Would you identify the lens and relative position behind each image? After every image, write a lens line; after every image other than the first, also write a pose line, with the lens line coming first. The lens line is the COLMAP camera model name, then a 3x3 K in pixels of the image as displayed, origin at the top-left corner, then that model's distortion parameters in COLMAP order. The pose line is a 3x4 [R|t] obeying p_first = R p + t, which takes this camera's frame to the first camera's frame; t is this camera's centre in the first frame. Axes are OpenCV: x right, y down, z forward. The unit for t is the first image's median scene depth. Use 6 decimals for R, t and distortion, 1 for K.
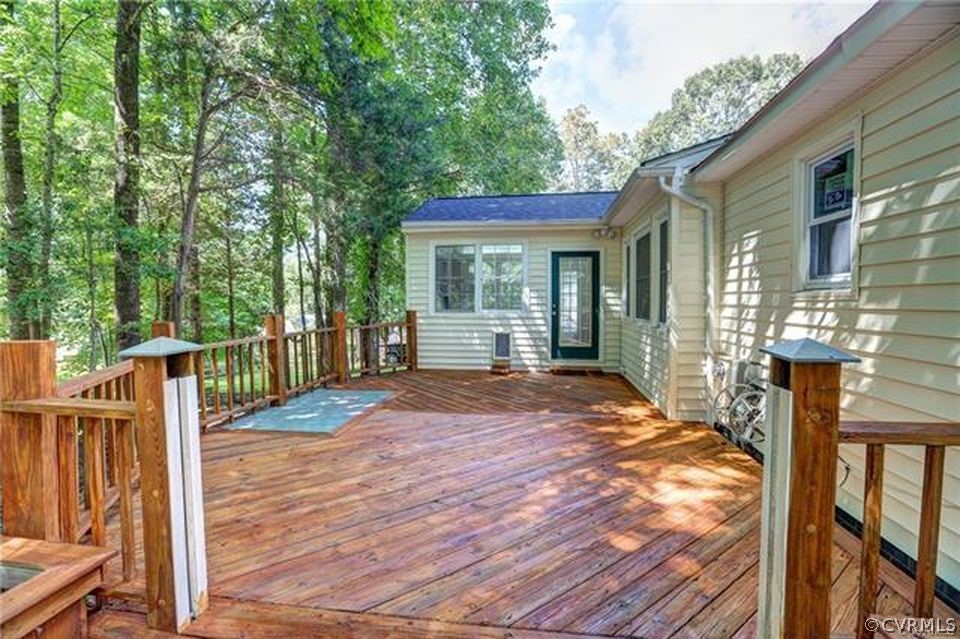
lens RADIAL K [[433.1, 0, 487.5], [0, 433.1, 319.8], [0, 0, 1]] dist [-0.024085, 0.000353]
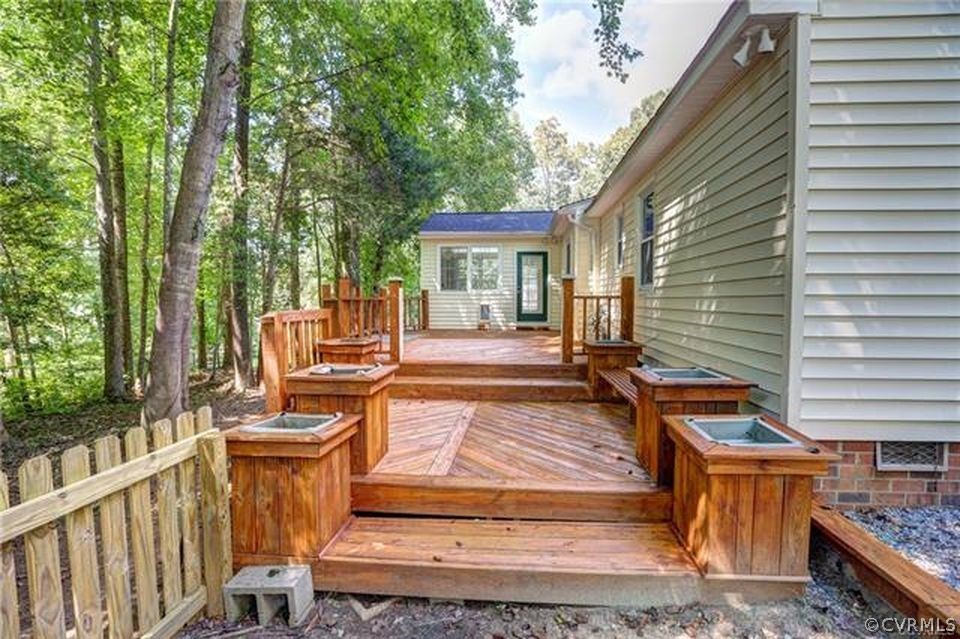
lens RADIAL K [[433.1, 0, 477.3], [0, 433.1, 318.8], [0, 0, 1]] dist [-0.024085, 0.000353]
pose [[0.999449, 0.001494, 0.033144, -0.028767], [-0.001518, 0.999999, 0.000709, 0.052665], [-0.033143, -0.000759, 0.999450, -0.354283]]
